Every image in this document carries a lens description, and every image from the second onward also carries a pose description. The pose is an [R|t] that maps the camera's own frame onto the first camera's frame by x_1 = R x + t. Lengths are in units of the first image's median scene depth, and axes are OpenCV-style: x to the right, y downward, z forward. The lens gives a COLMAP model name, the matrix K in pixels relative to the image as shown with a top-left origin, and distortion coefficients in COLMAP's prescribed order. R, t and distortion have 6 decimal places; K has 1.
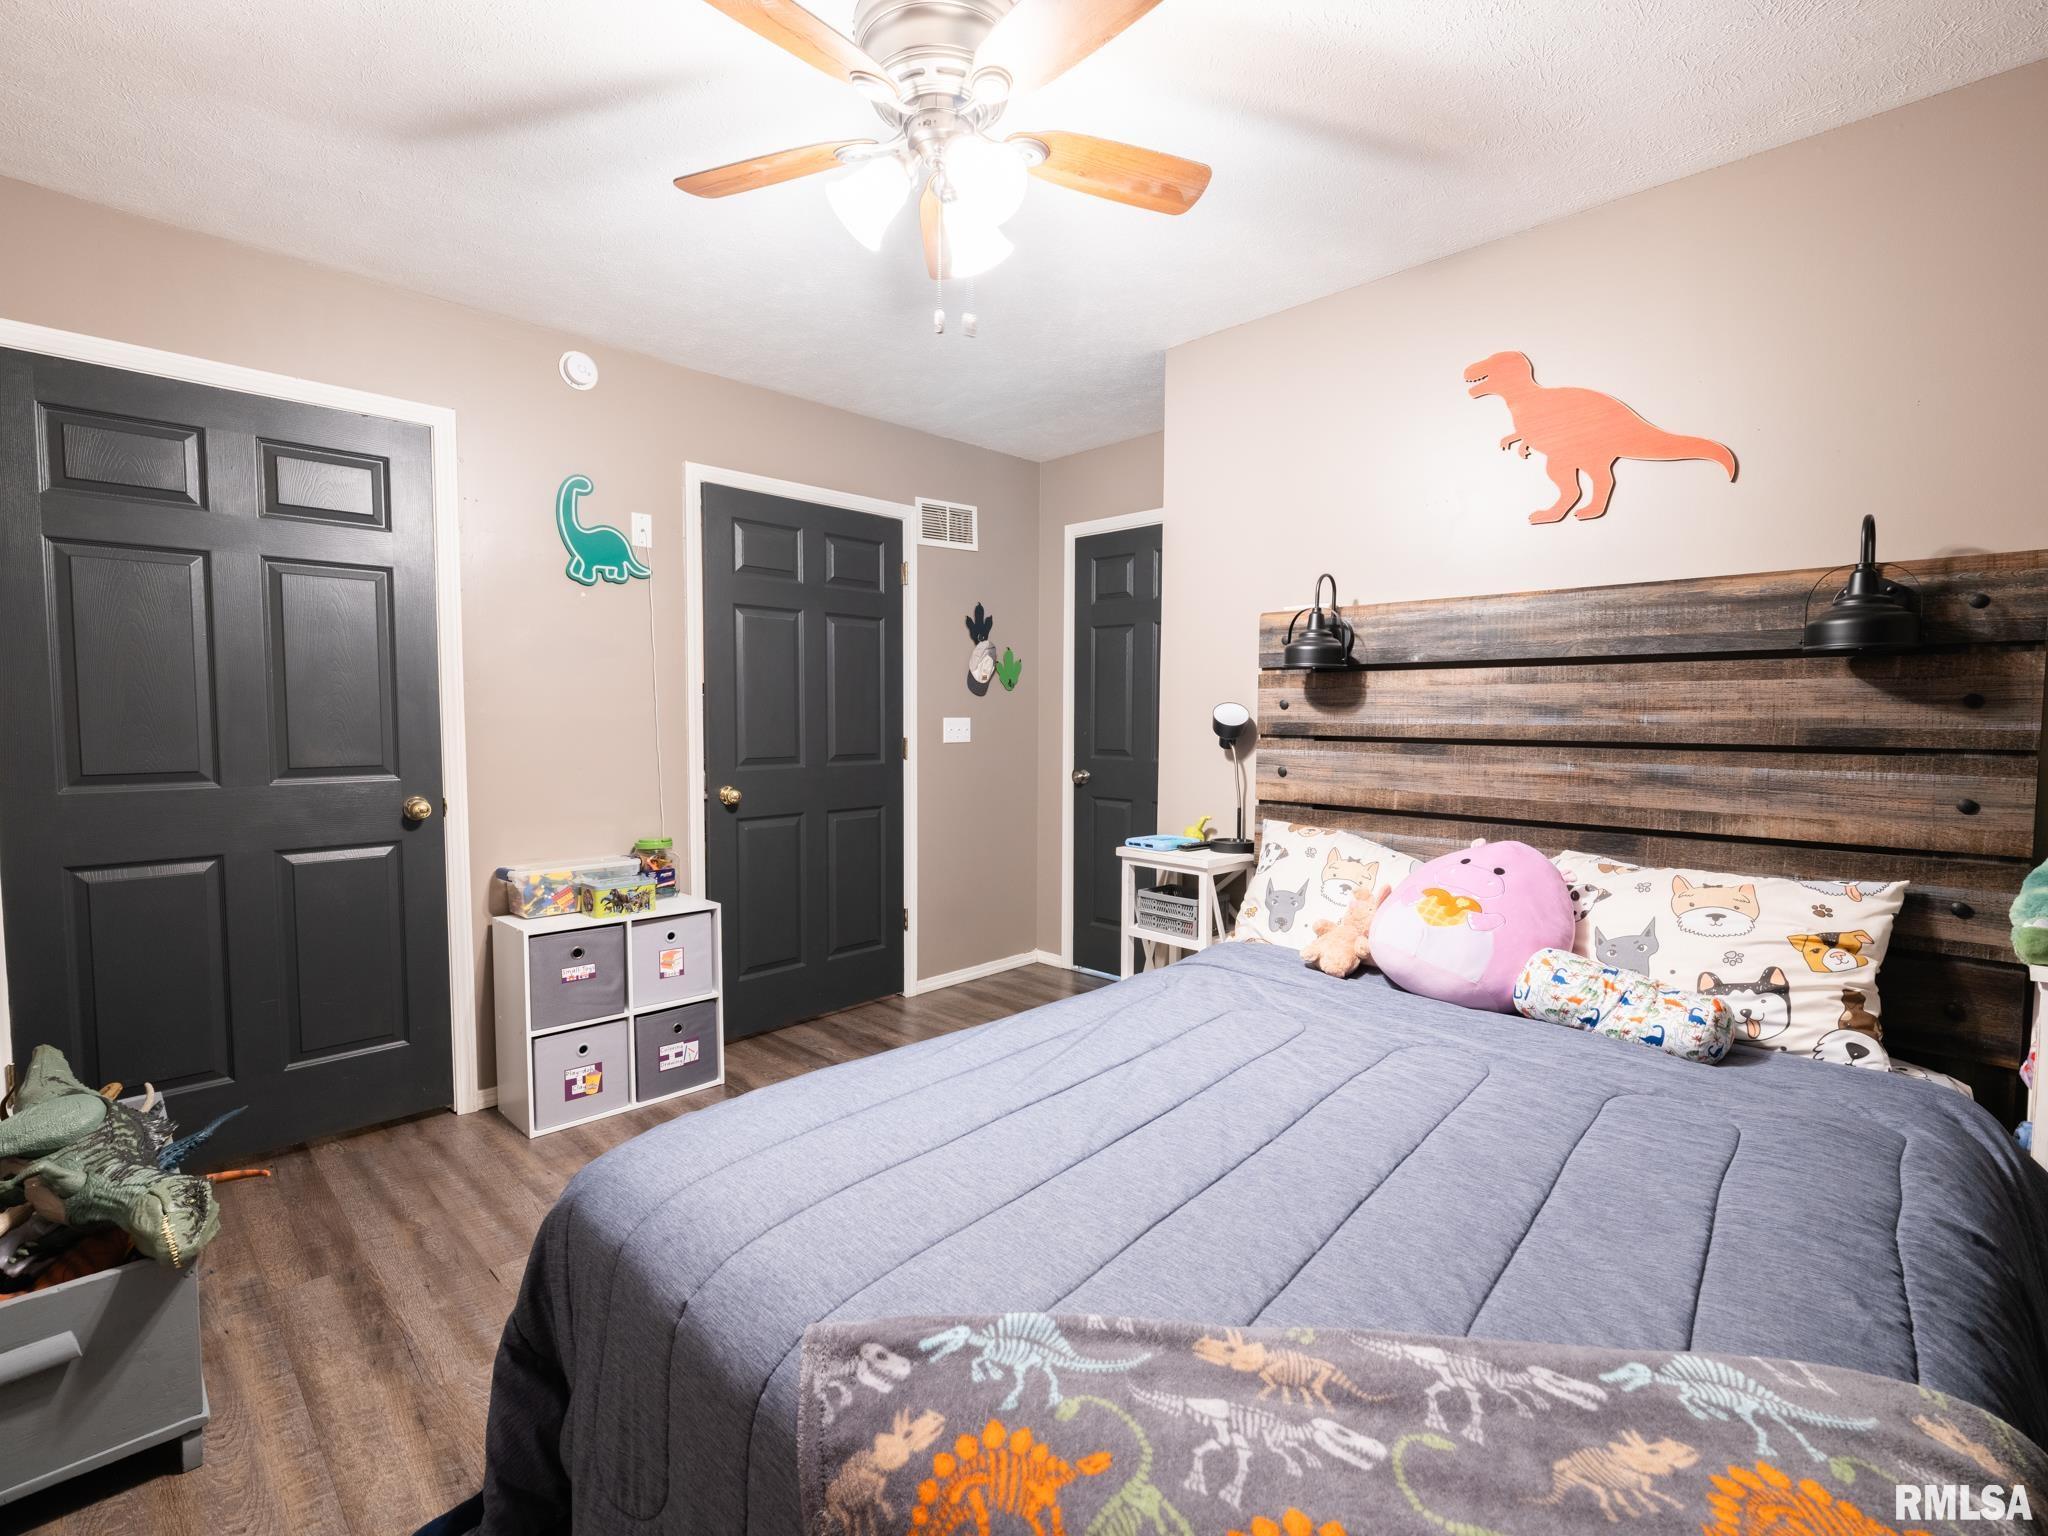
lens RADIAL K [[934.5, 0, 1024.0], [0, 934.5, 768.0], [0, 0, 1]] dist [-0.018068, -0.000073]
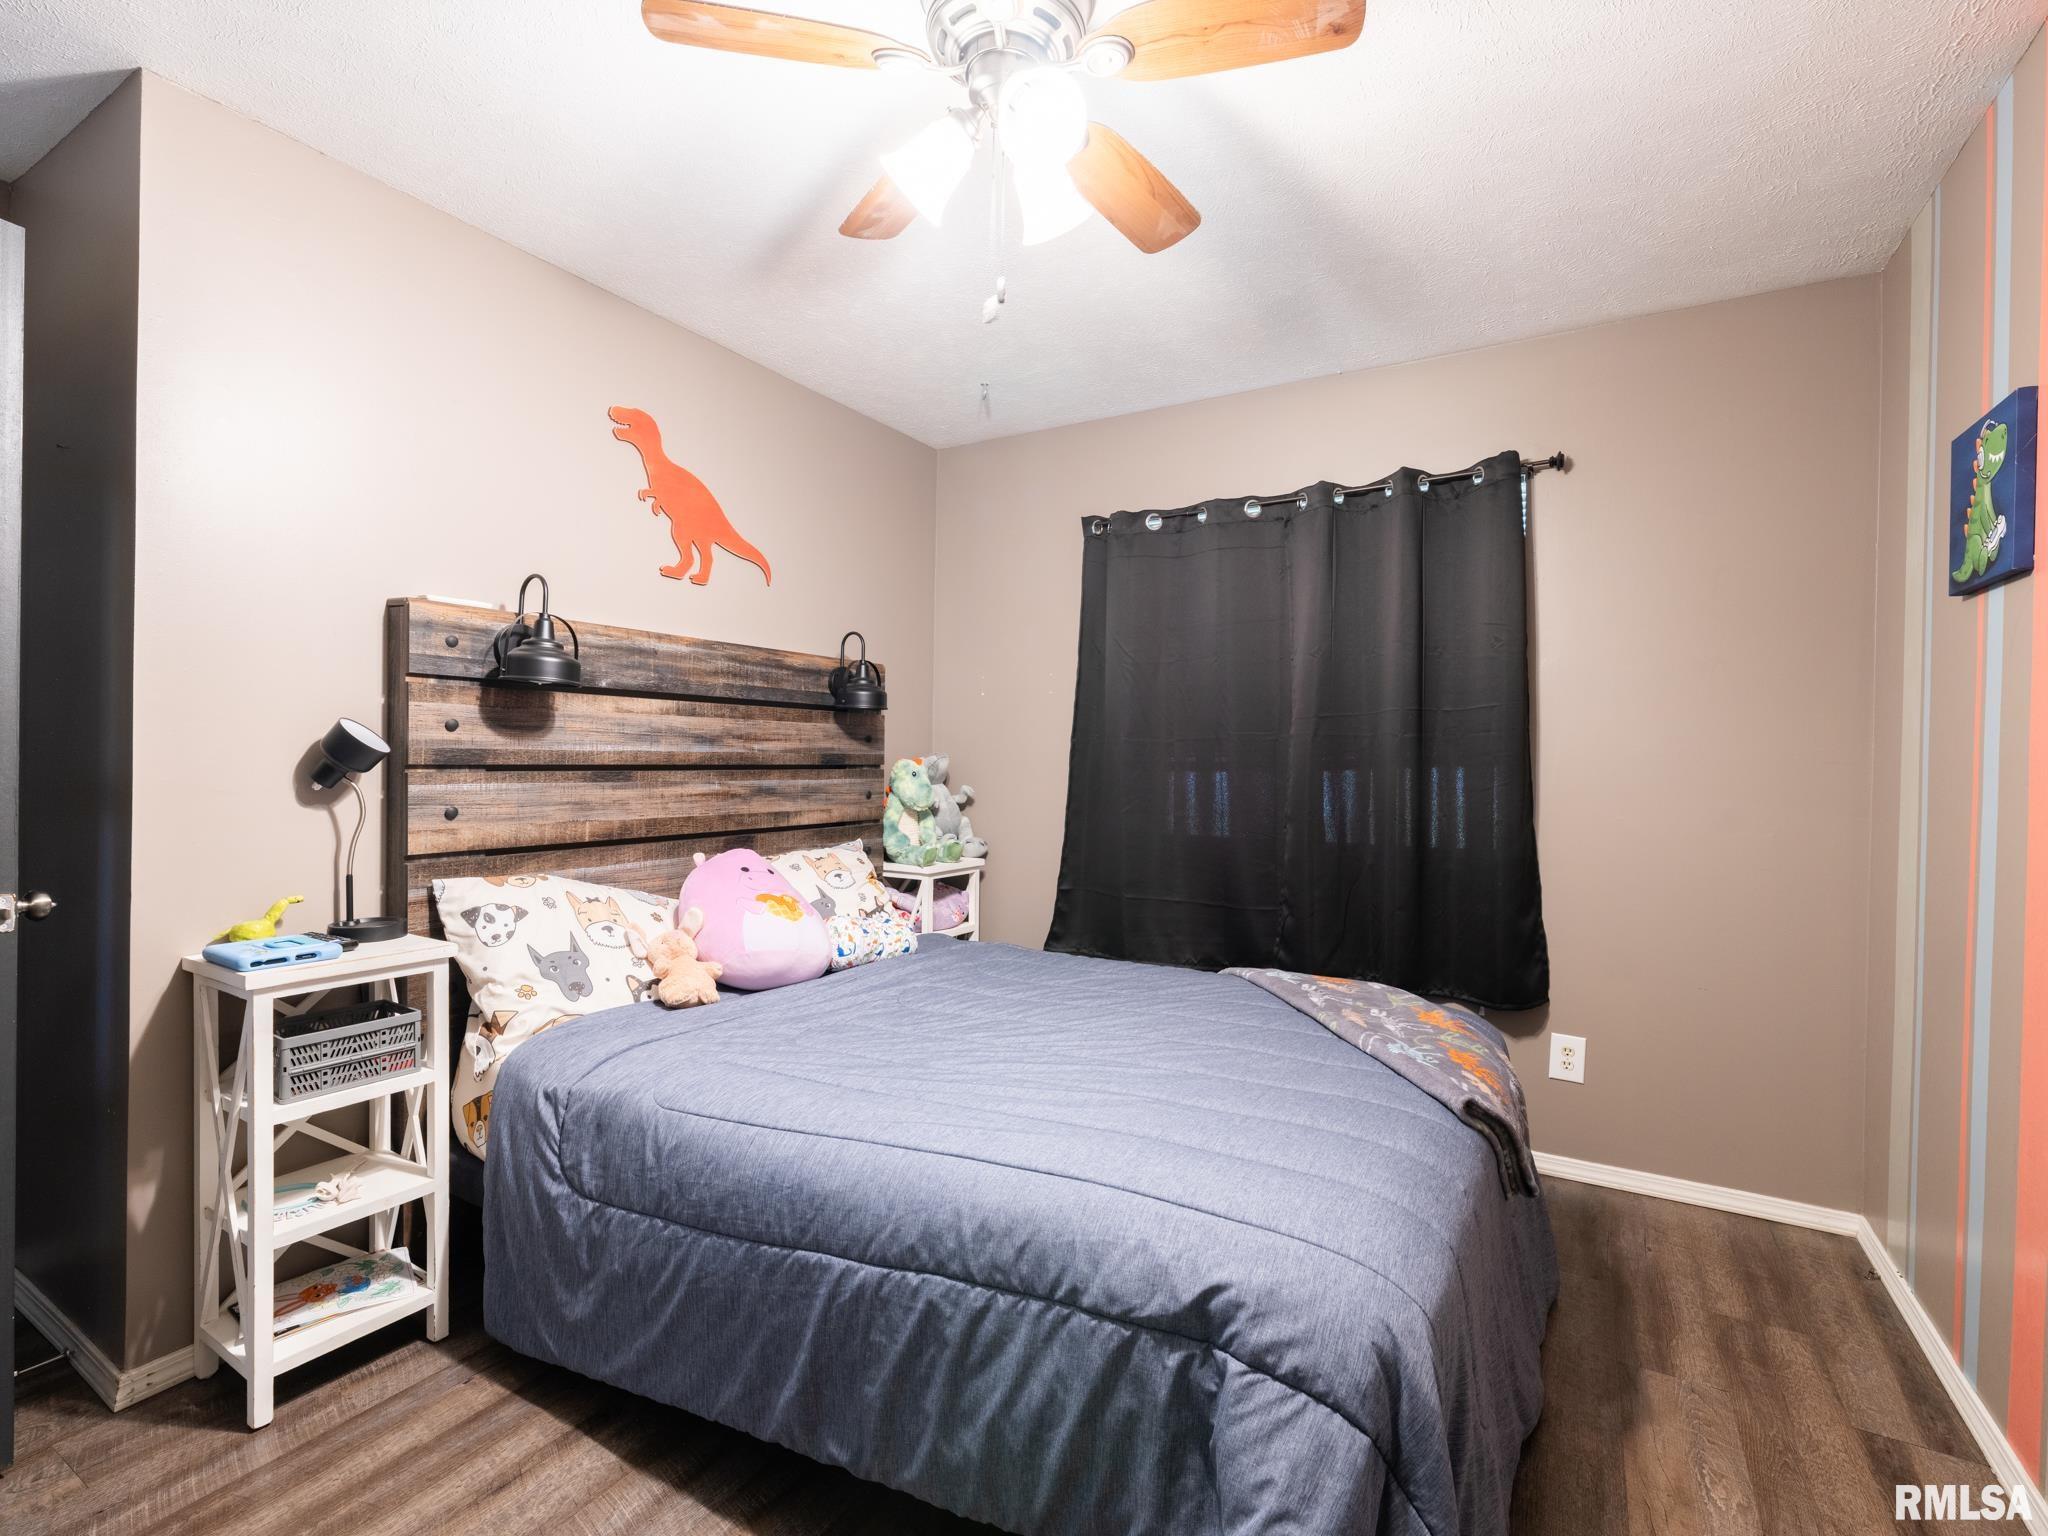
lens RADIAL K [[934.5, 0, 1024.0], [0, 934.5, 768.0], [0, 0, 1]] dist [-0.018068, -0.000073]
pose [[-0.252804, -0.024067, 0.967218, -0.656864], [0.034445, 0.998833, 0.033857, -0.048695], [-0.966904, 0.041875, -0.251680, 0.847026]]
